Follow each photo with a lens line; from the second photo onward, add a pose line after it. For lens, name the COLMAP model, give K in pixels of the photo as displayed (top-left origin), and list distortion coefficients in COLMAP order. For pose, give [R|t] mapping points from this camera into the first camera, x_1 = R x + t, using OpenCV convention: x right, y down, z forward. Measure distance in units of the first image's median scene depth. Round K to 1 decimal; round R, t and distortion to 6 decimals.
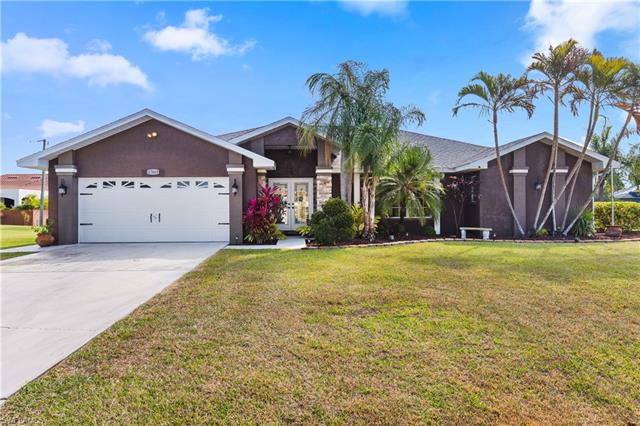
lens RADIAL K [[452.3, 0, 322.2], [0, 452.3, 209.5], [0, 0, 1]] dist [0.021974, -0.002596]
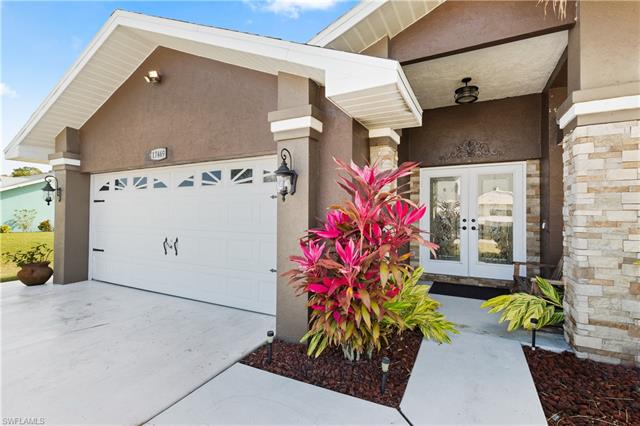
lens RADIAL K [[291.4, 0, 324.6], [0, 291.4, 212.0], [0, 0, 1]] dist [0.006370, 0.000750]
pose [[0.864604, 0.007399, -0.502400, -0.055936], [-0.011235, 0.999926, -0.004607, -0.020298], [0.502329, 0.009628, 0.864623, 0.798565]]
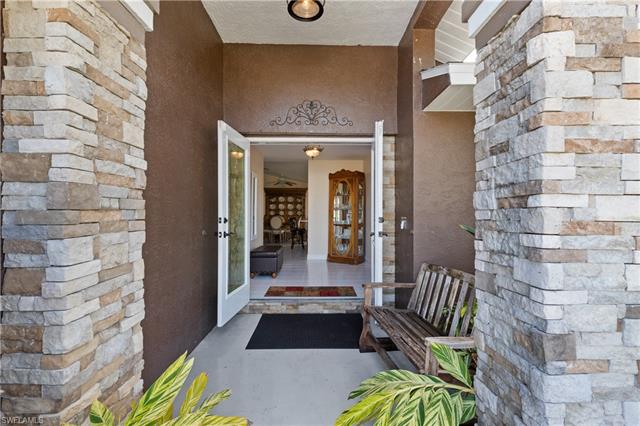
lens RADIAL K [[291.4, 0, 320.1], [0, 291.4, 213.1], [0, 0, 1]] dist [0.006370, 0.000750]
pose [[0.999074, 0.008918, -0.042079, -0.065823], [-0.008853, 0.999959, 0.001745, -0.018813], [0.042093, -0.001371, 0.999113, 0.970553]]
